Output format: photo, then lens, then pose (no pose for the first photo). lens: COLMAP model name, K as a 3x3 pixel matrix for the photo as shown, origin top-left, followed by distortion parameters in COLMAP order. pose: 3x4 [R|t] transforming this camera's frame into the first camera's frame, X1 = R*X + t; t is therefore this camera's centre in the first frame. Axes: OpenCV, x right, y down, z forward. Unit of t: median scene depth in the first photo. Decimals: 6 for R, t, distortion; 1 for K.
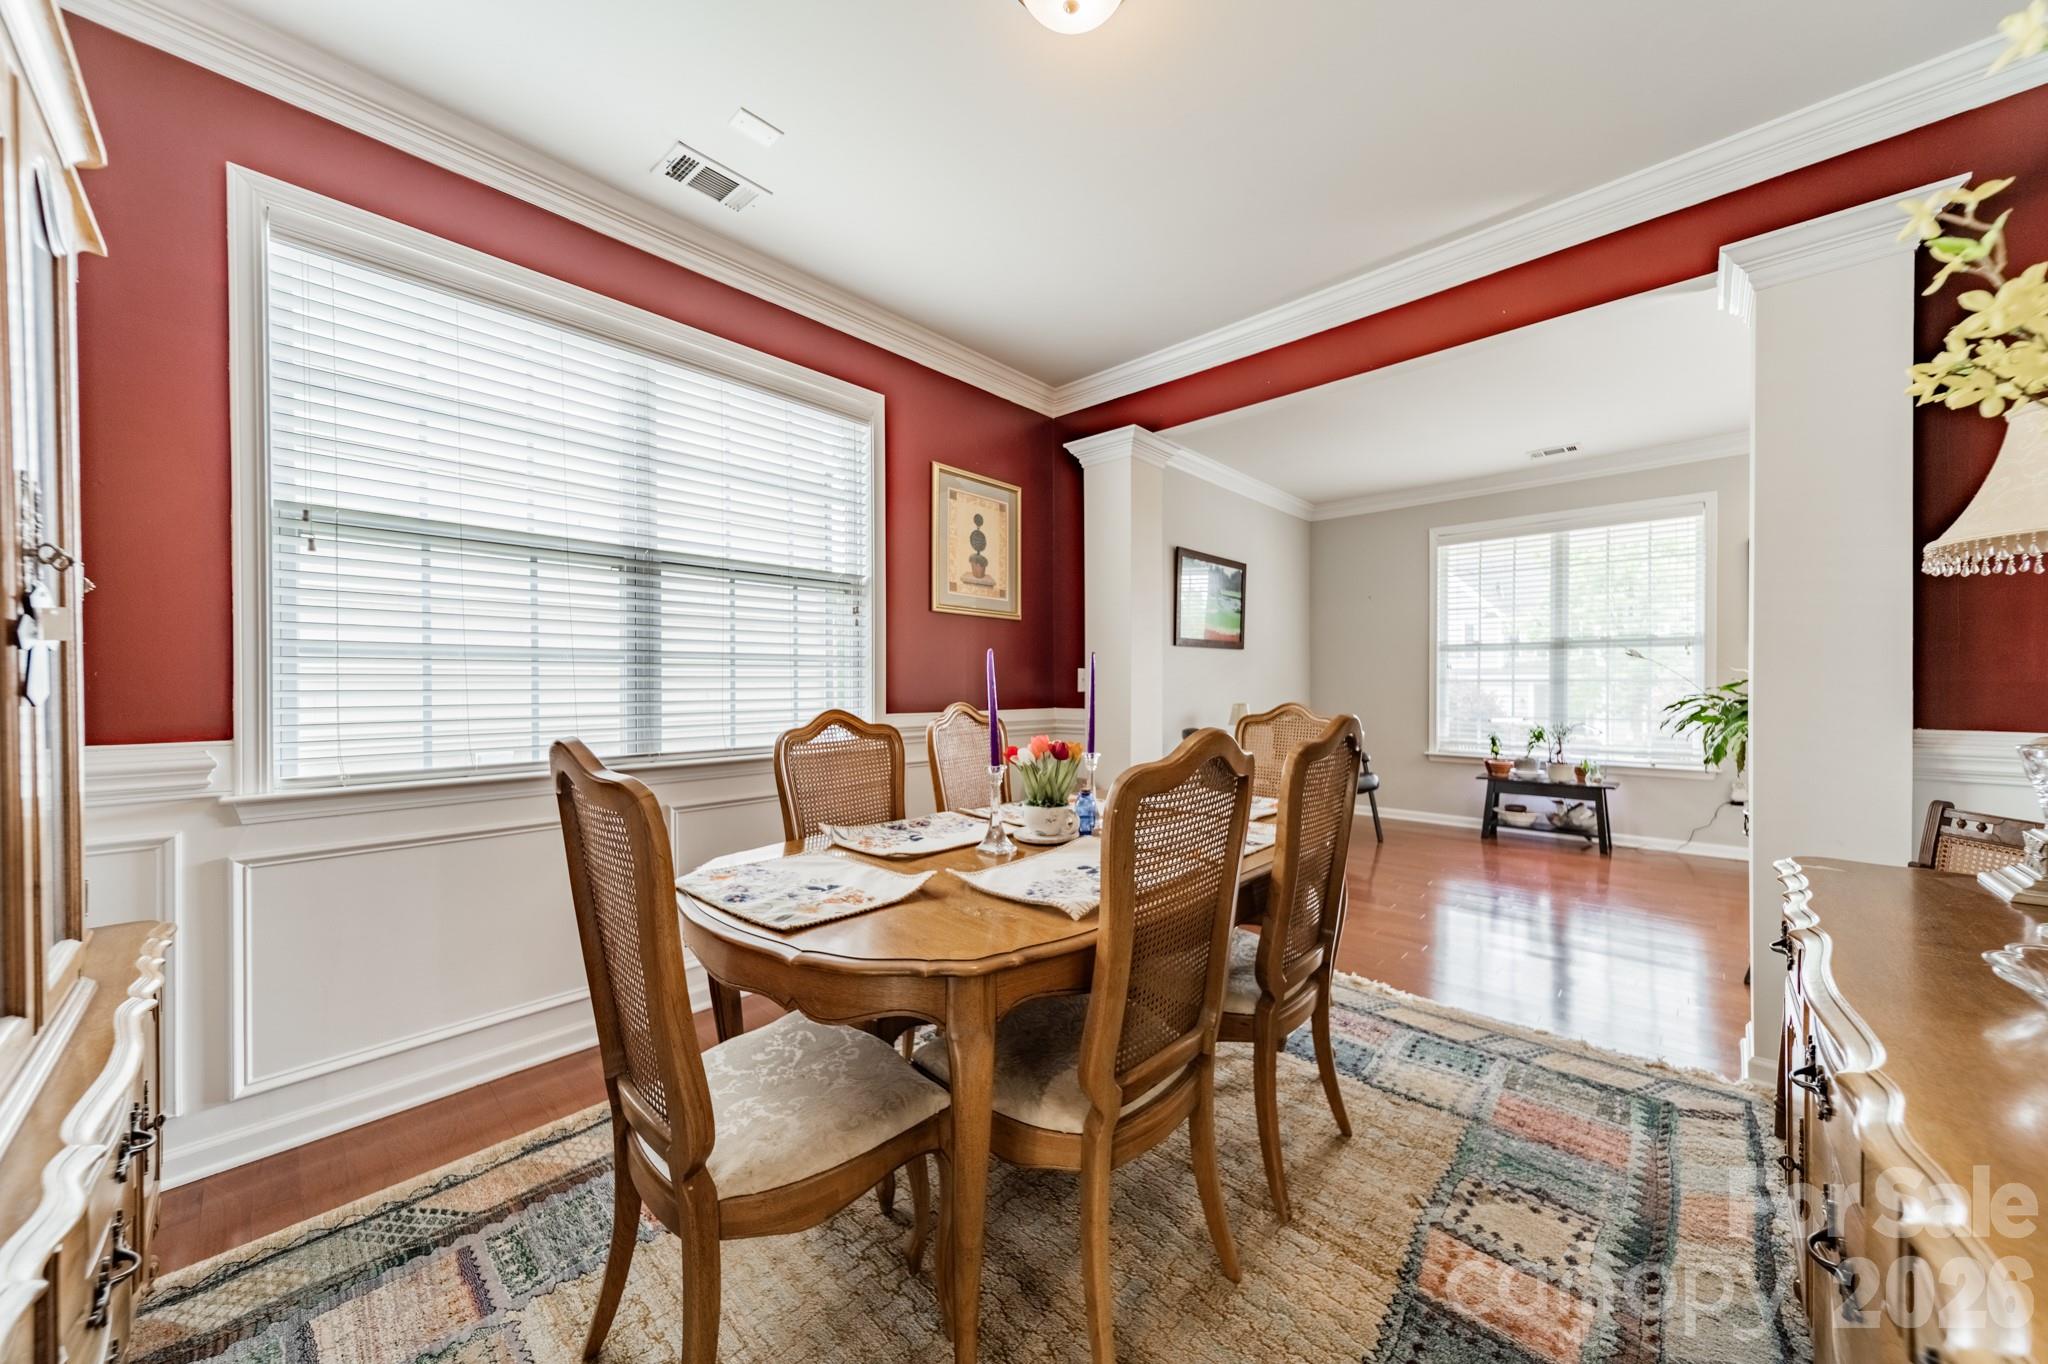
lens RADIAL K [[720.0, 0, 1029.4], [0, 720.0, 688.4], [0, 0, 1]] dist [0.008507, -0.000561]
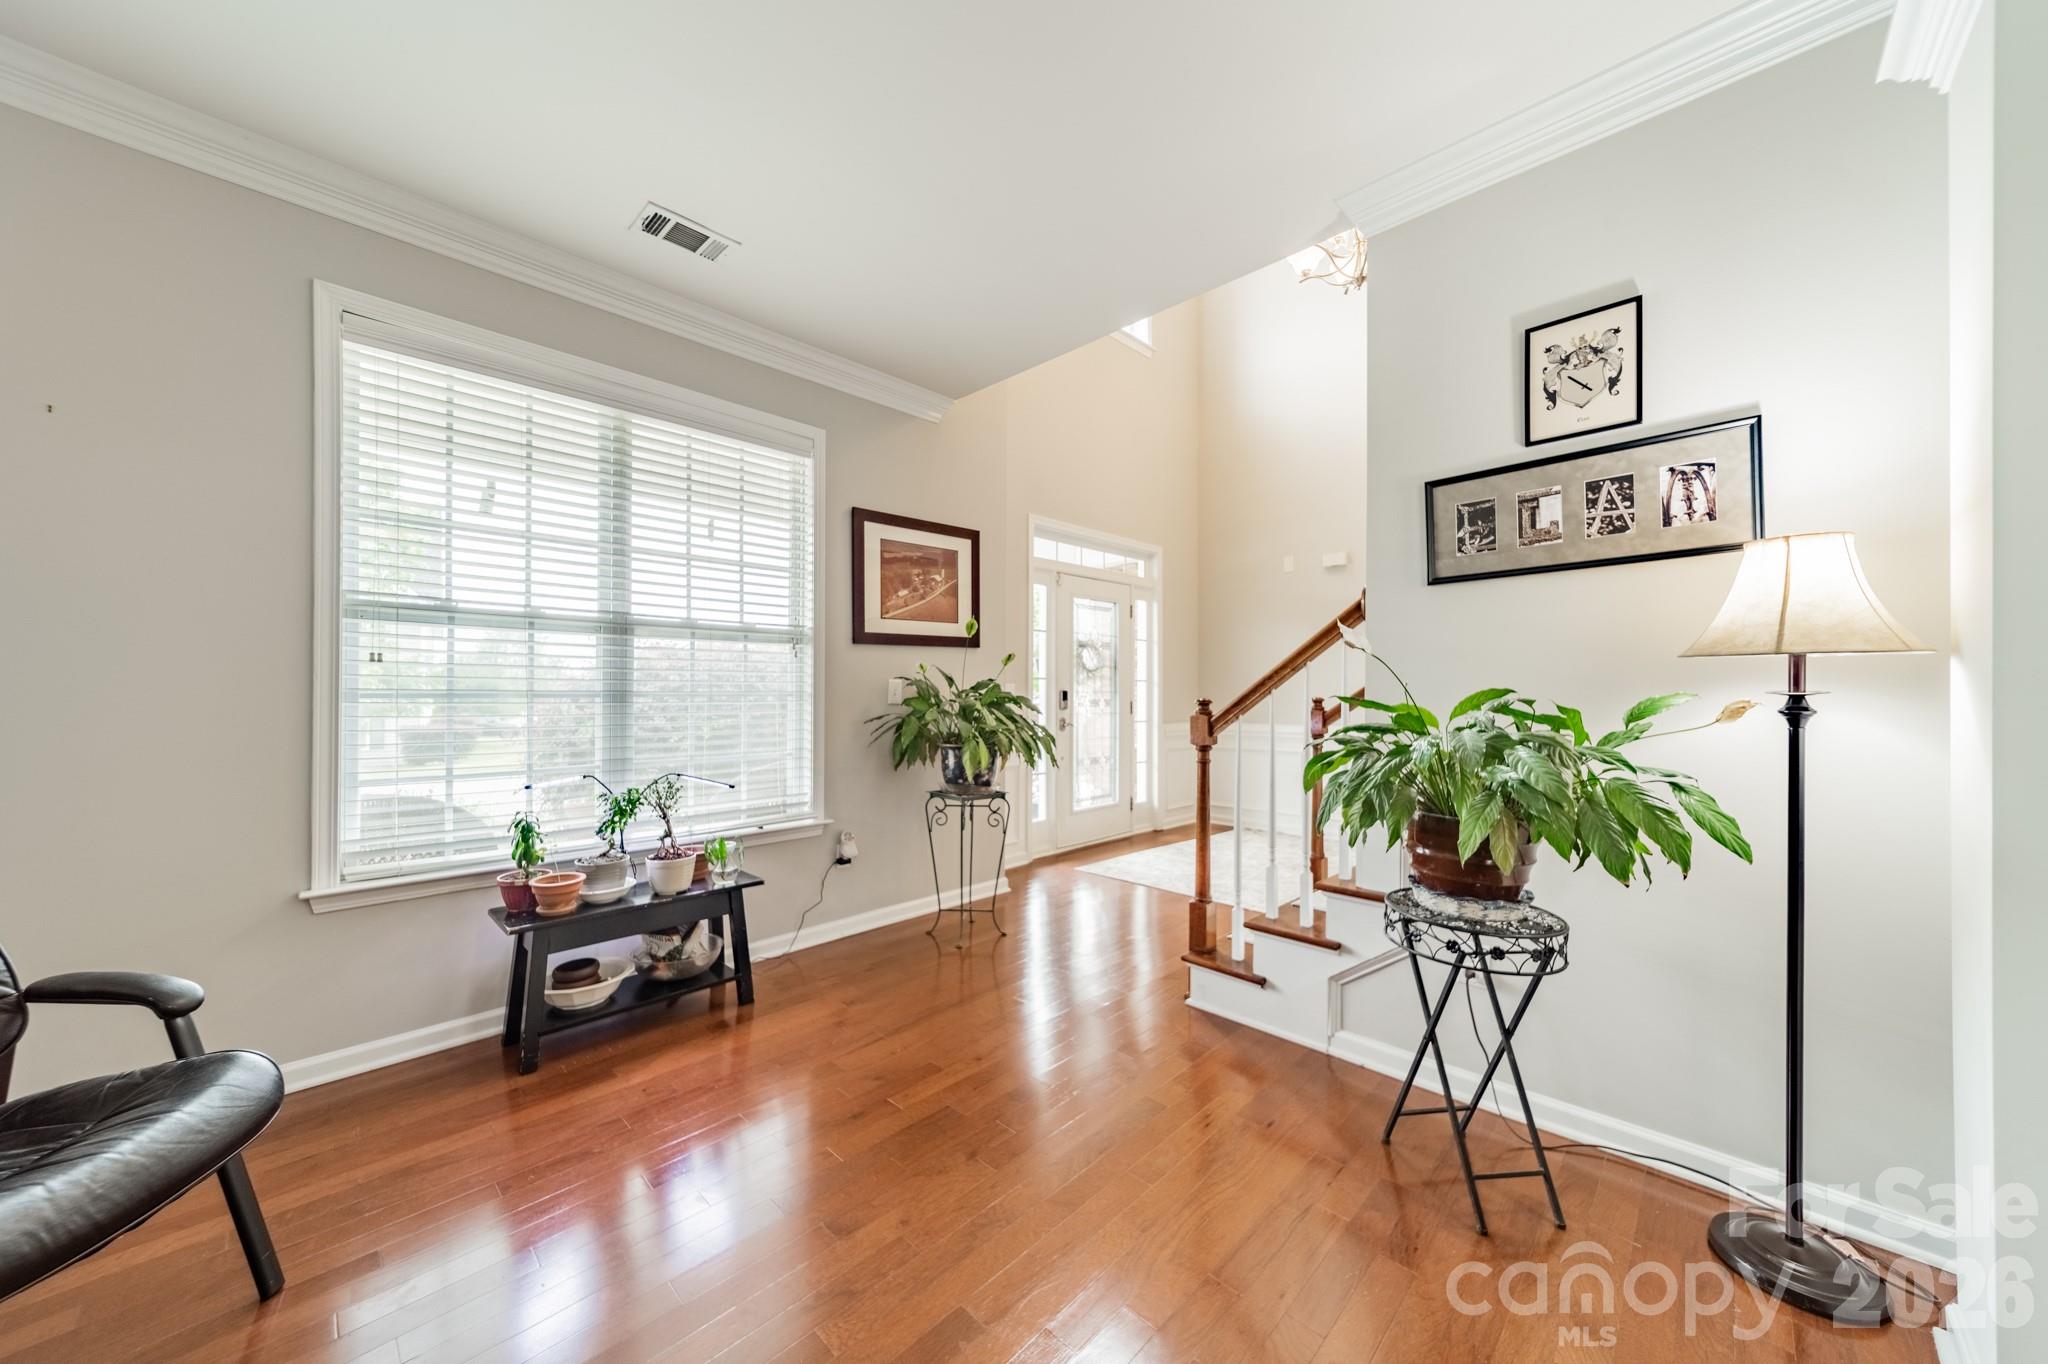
lens RADIAL K [[720.0, 0, 1029.4], [0, 720.0, 688.4], [0, 0, 1]] dist [0.008507, -0.000561]
pose [[0.021453, 0.008545, 0.999733, 0.215853], [0.005901, 0.999945, -0.008673, -0.008751], [-0.999752, 0.006085, 0.021401, 0.698176]]
